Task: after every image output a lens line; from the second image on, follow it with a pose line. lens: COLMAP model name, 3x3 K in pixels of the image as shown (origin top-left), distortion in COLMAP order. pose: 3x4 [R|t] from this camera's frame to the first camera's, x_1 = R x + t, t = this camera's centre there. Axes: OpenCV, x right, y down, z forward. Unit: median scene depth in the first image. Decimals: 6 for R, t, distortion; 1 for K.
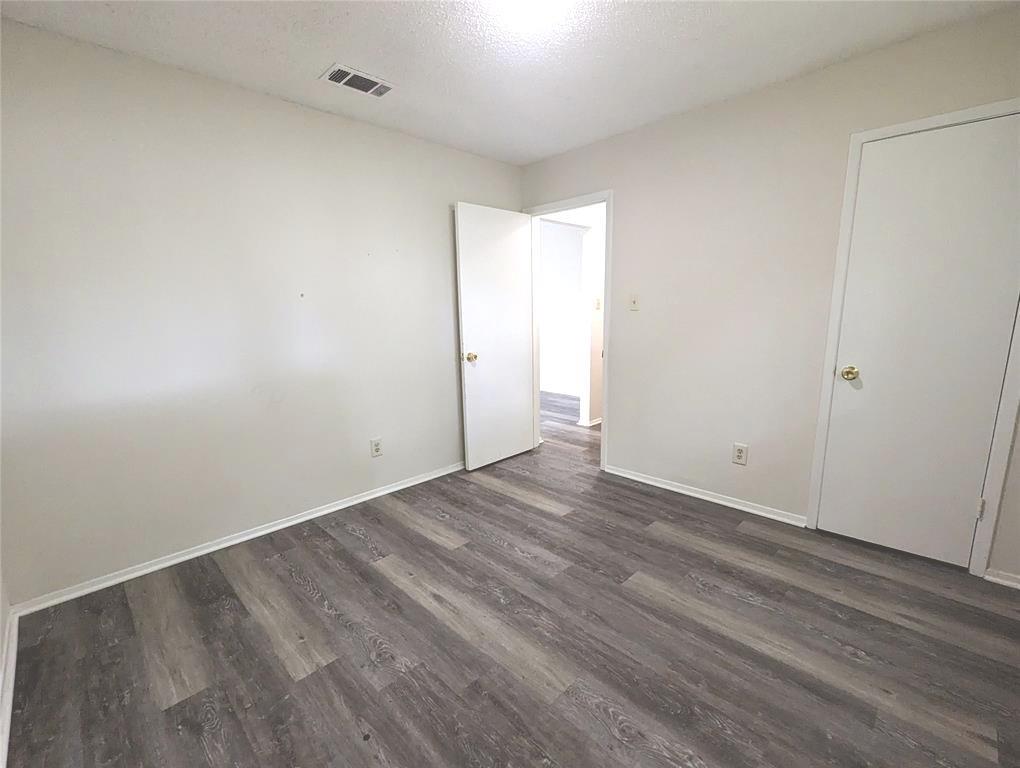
lens RADIAL K [[447.8, 0, 516.4], [0, 447.8, 390.2], [0, 0, 1]] dist [0.000101, -0.000242]
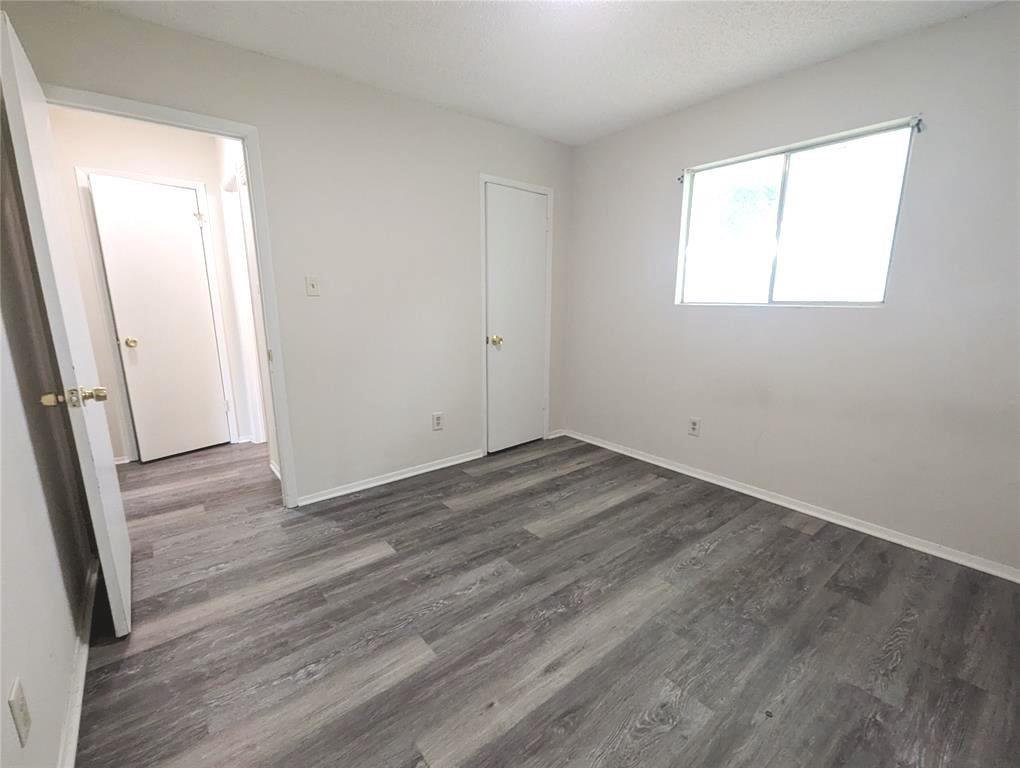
lens RADIAL K [[447.8, 0, 516.4], [0, 447.8, 390.2], [0, 0, 1]] dist [0.000101, -0.000242]
pose [[0.106387, -0.189139, 0.976170, -0.757105], [0.175590, 0.969886, 0.168785, -0.121808], [-0.978698, 0.153449, 0.136395, 0.797699]]
